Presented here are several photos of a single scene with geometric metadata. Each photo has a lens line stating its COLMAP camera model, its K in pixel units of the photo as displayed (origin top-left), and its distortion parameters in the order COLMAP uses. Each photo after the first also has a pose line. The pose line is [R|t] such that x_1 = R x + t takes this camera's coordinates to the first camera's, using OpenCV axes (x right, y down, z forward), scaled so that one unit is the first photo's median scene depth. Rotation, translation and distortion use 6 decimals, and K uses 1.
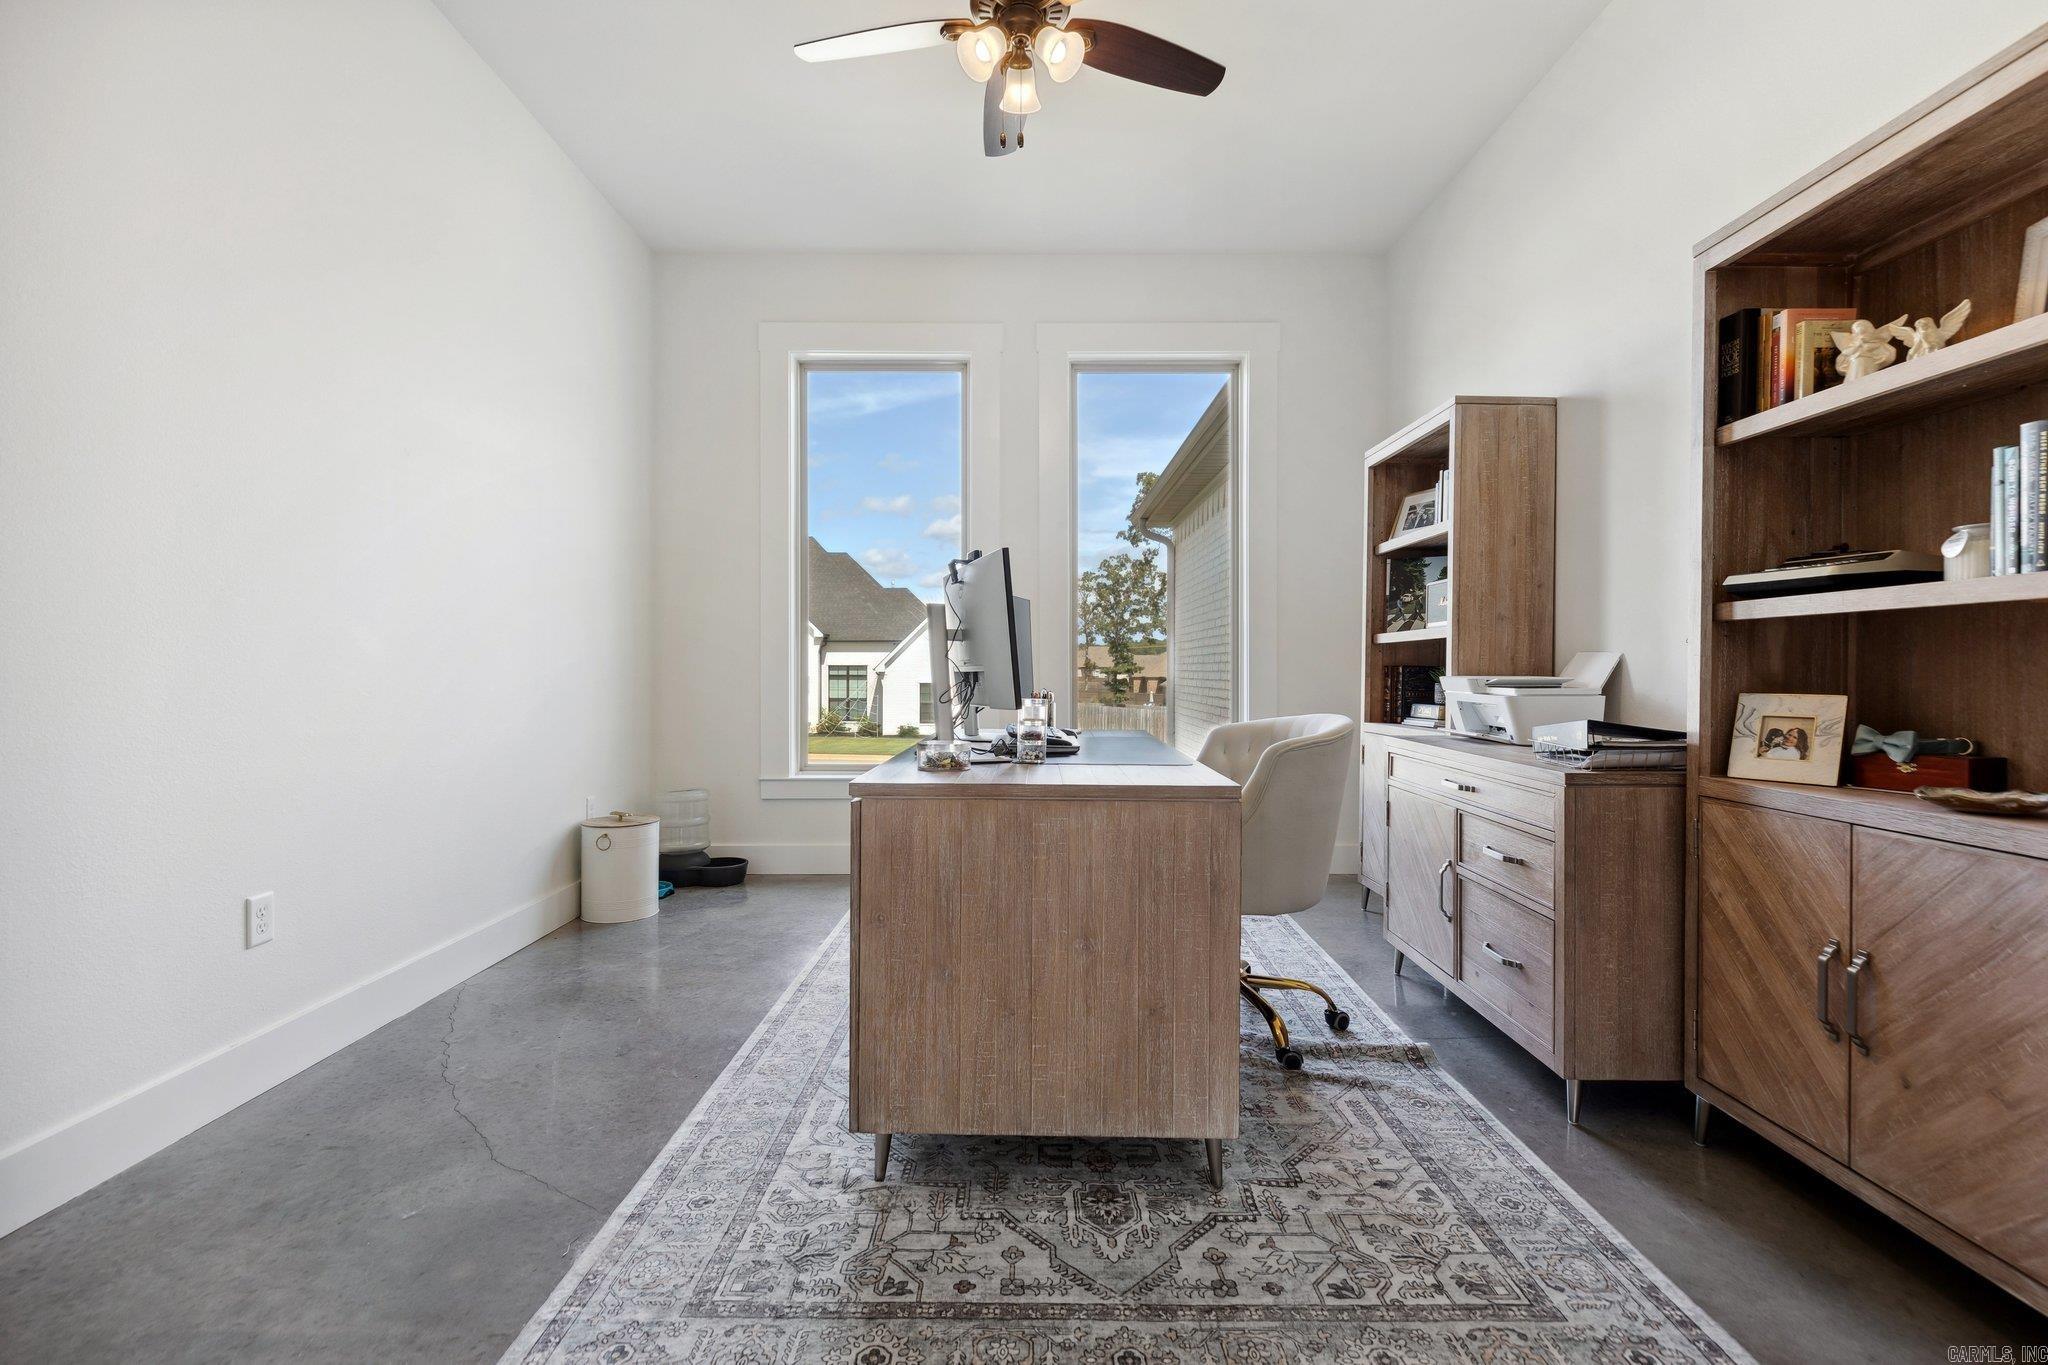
lens RADIAL K [[929.6, 0, 1023.4], [0, 929.6, 674.5], [0, 0, 1]] dist [0.004987, -0.000841]
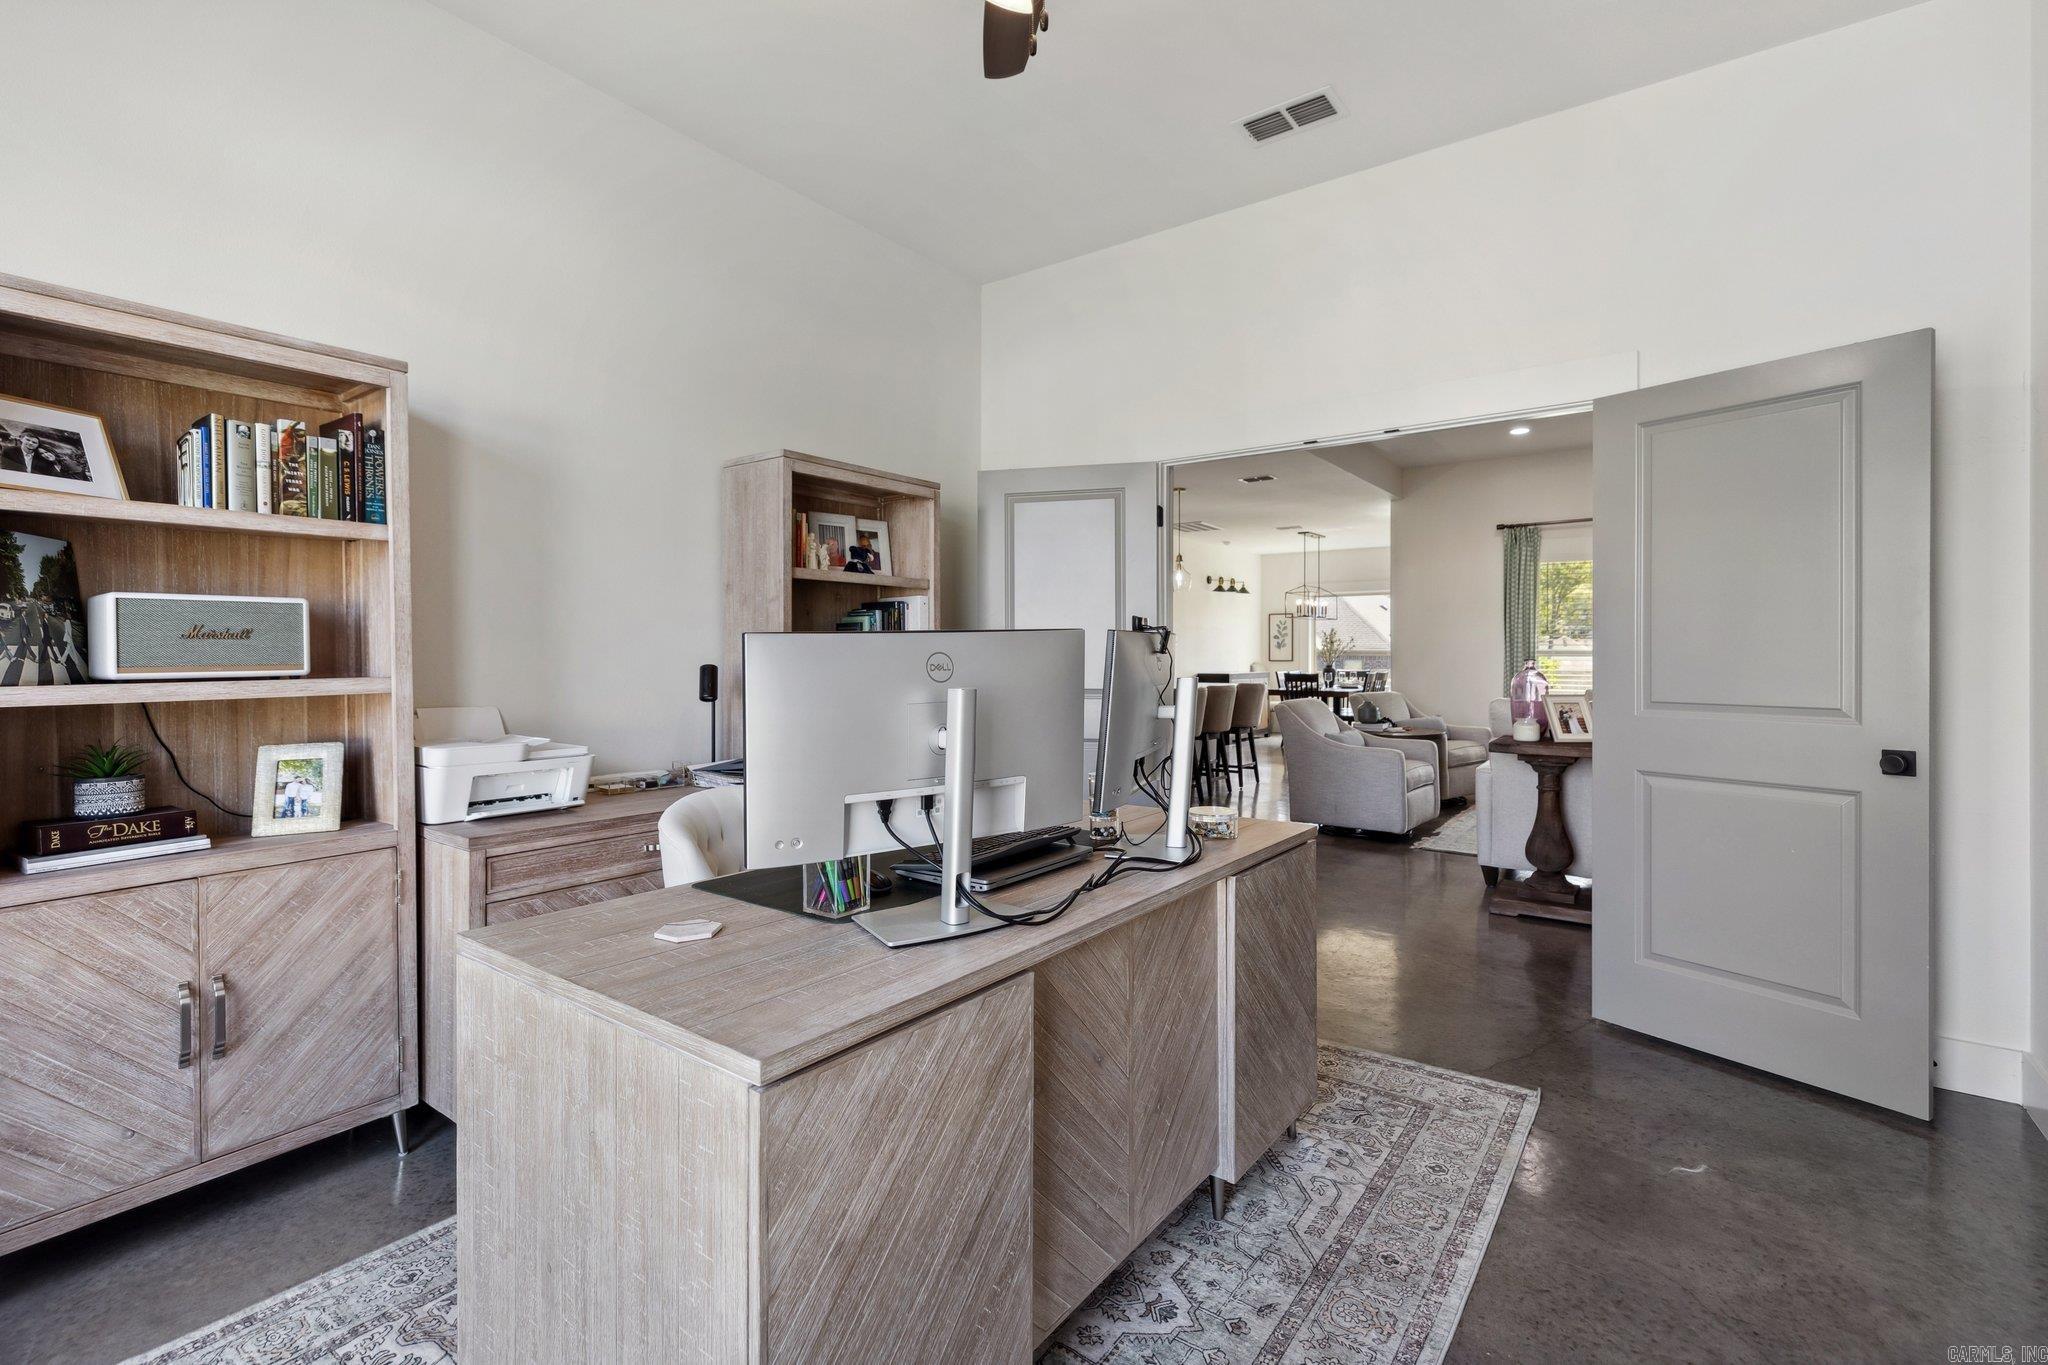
lens RADIAL K [[929.6, 0, 1021.6], [0, 929.6, 667.4], [0, 0, 1]] dist [0.004987, -0.000841]
pose [[-0.803180, -0.012552, 0.595604, -0.604821], [0.002191, 0.999709, 0.024023, -0.132242], [-0.595732, 0.020600, -0.802919, 2.215906]]
